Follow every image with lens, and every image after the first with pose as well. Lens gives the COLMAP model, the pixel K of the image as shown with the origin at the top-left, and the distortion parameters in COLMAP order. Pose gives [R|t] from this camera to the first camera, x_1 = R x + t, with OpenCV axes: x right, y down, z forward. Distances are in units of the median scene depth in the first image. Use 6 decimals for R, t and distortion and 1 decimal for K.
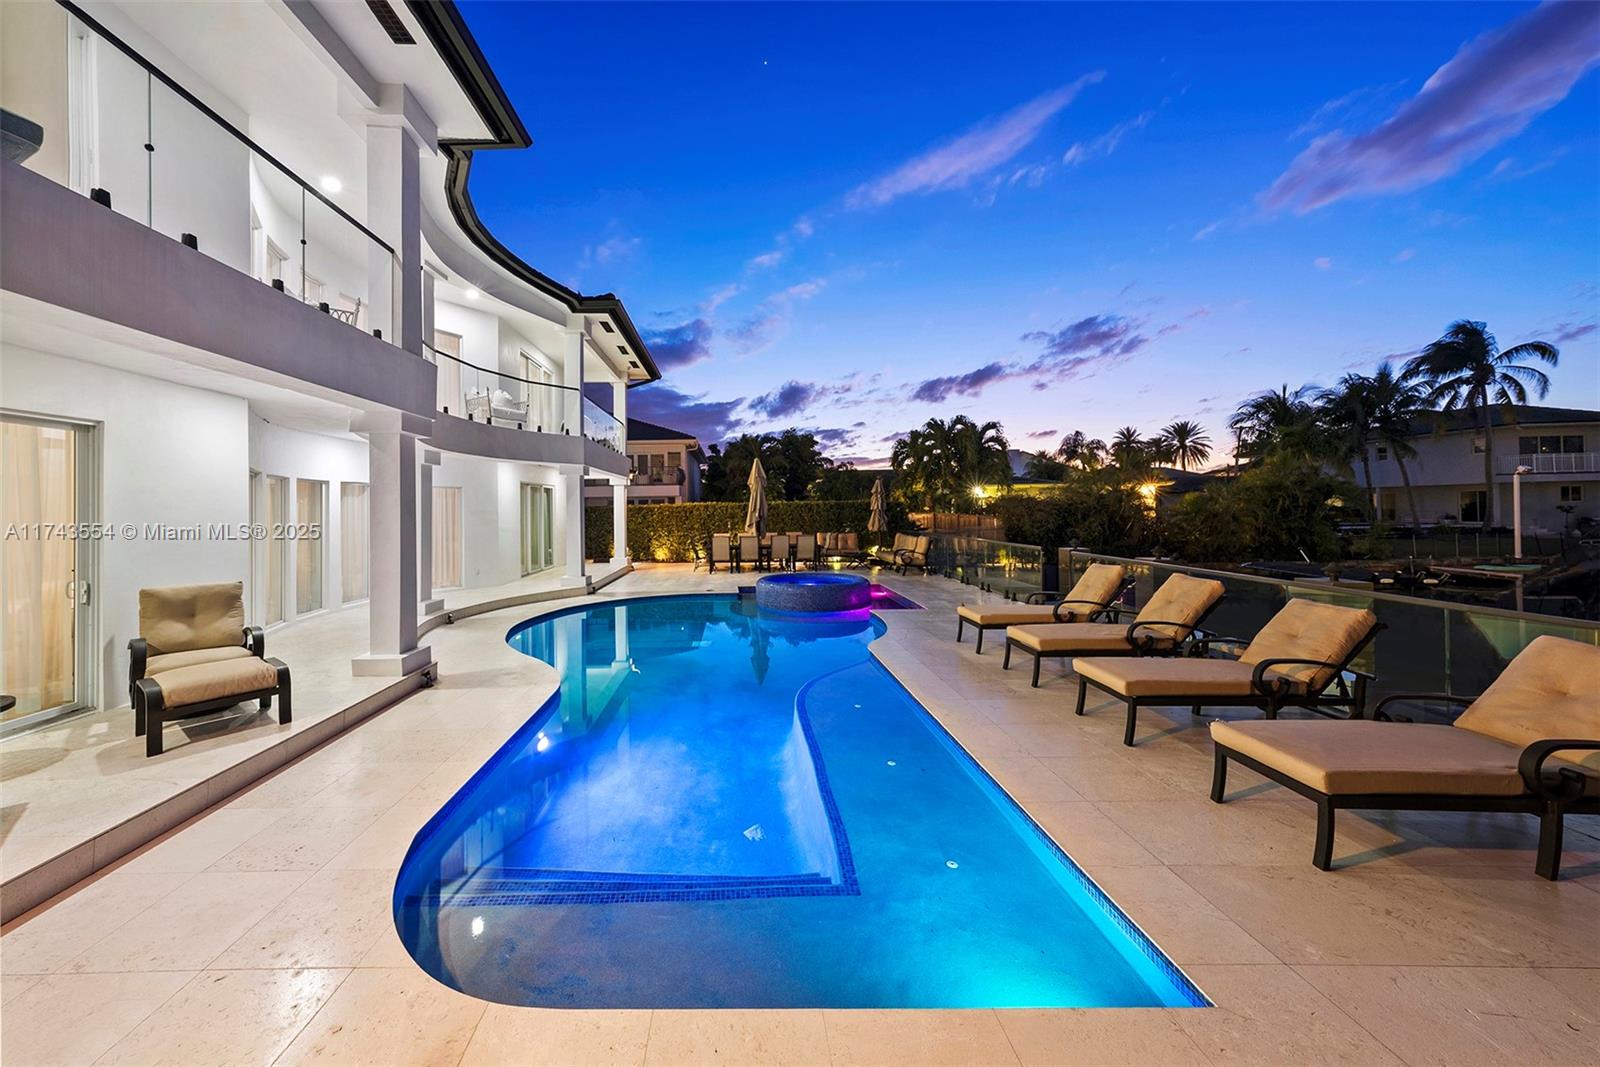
lens RADIAL K [[564.7, 0, 756.6], [0, 564.7, 503.8], [0, 0, 1]] dist [-0.005904, 0.002680]
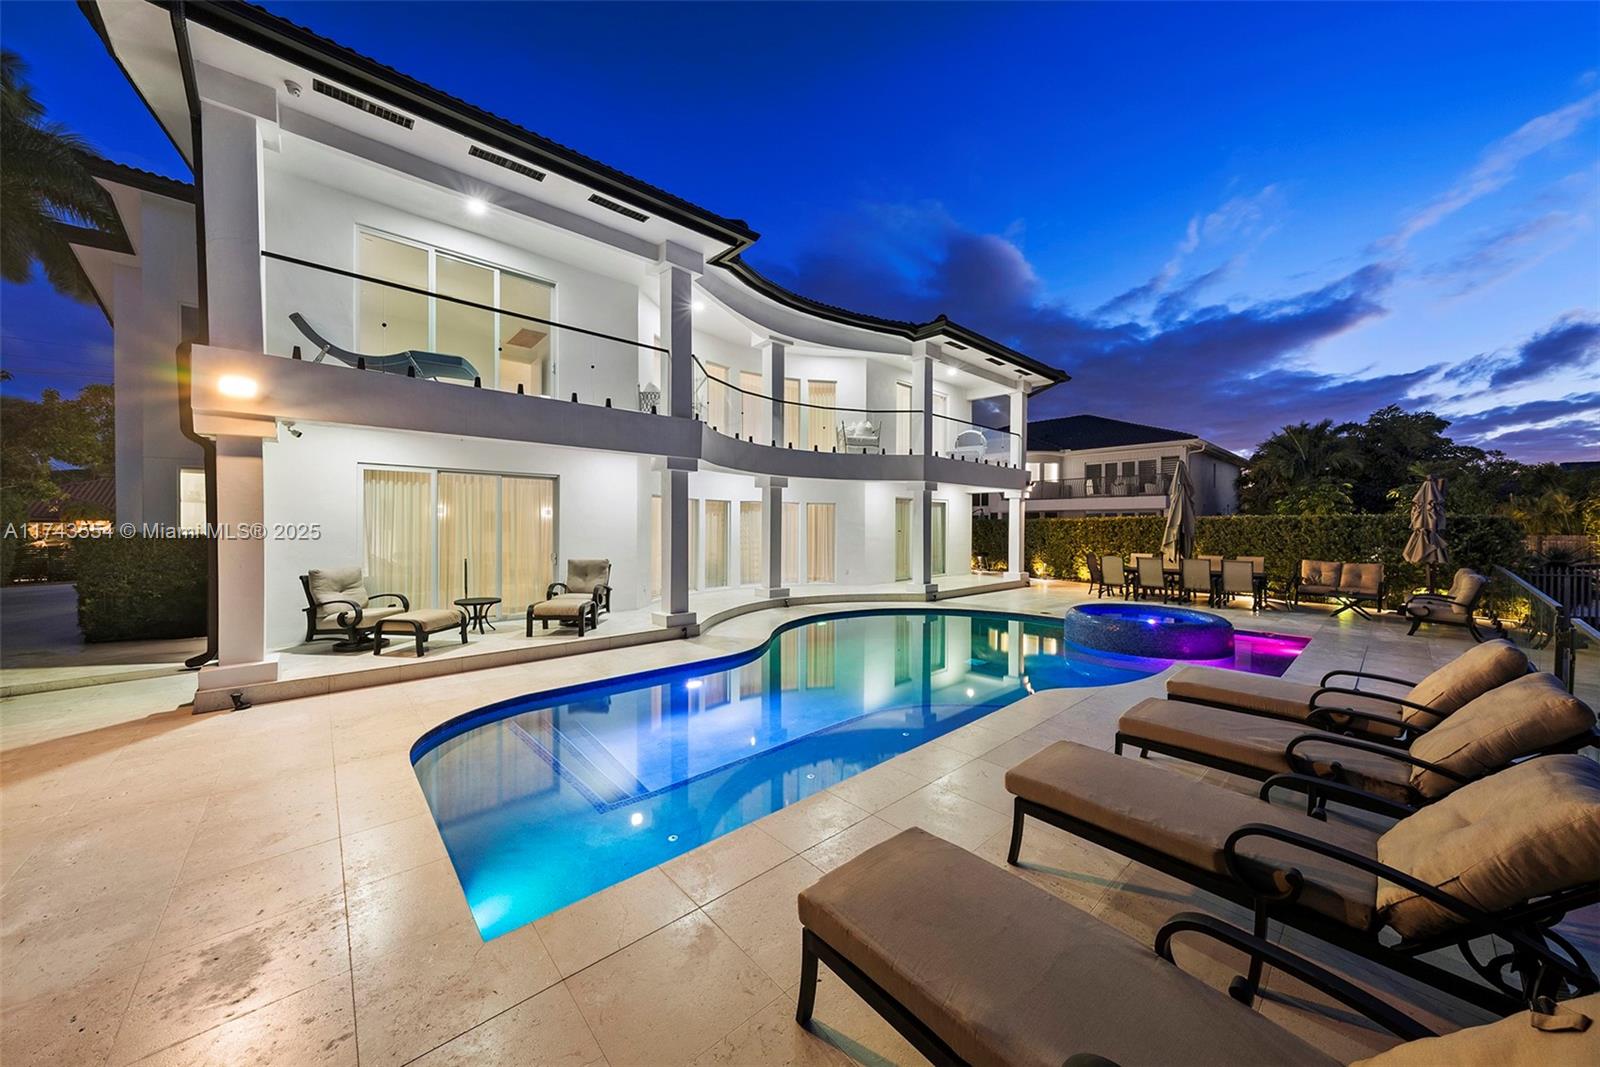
lens RADIAL K [[564.7, 0, 818.5], [0, 564.7, 533.6], [0, 0, 1]] dist [-0.005904, 0.002680]
pose [[0.665814, 0.026153, -0.745659, 0.313725], [-0.004292, 0.999503, 0.031224, -0.001237], [0.746106, -0.017589, 0.665595, 0.110130]]
